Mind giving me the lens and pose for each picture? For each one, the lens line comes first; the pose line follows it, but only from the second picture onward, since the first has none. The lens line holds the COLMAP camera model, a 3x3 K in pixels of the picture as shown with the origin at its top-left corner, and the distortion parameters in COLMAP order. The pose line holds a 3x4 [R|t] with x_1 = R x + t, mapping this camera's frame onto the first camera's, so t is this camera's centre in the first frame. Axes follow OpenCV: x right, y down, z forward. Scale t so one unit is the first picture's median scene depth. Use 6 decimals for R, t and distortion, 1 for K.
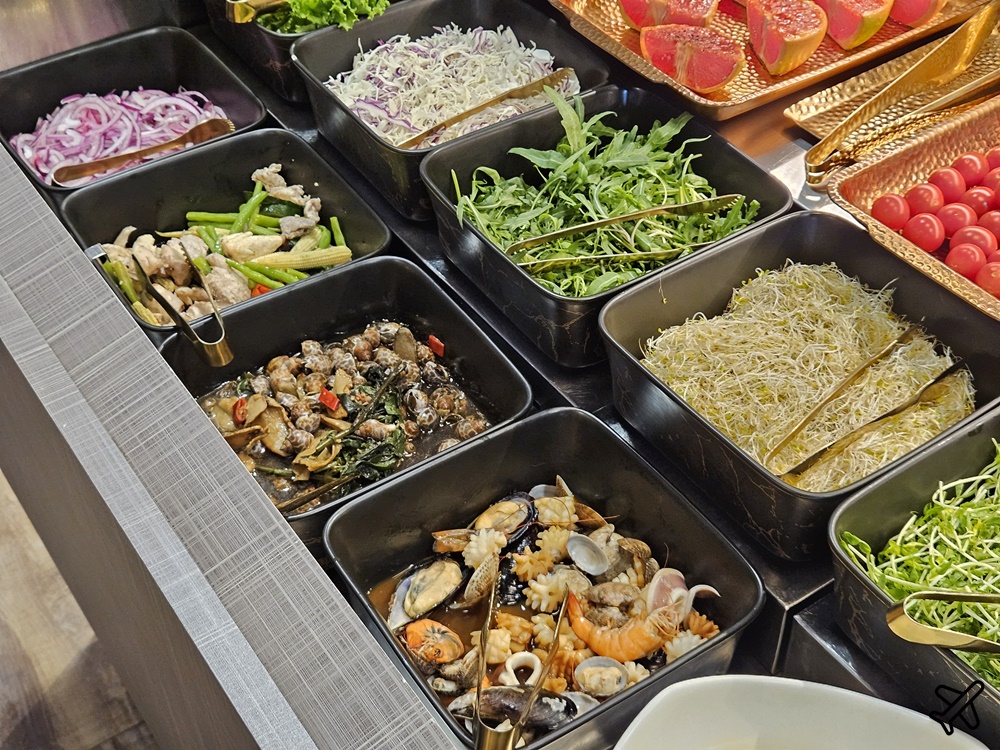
lens RADIAL K [[1376.3, 0, 498.5], [0, 1376.3, 394.1], [0, 0, 1]] dist [0.069585, -0.003150]
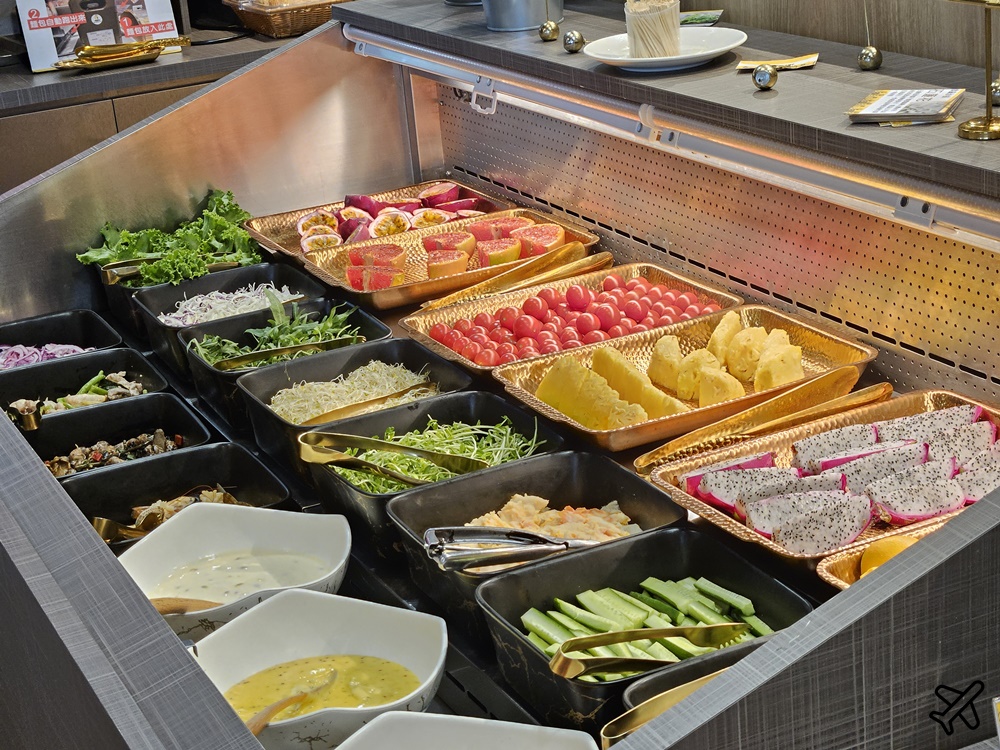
lens RADIAL K [[1950.0, 0, 500.0], [0, 1950.0, 375.0], [0, 0, 1]] dist [0.059276, -0.003850]
pose [[0.985038, -0.028486, -0.169965, 0.710319], [-0.042772, 0.914974, -0.401239, 0.790656], [0.166943, 0.402505, 0.900066, -0.975040]]
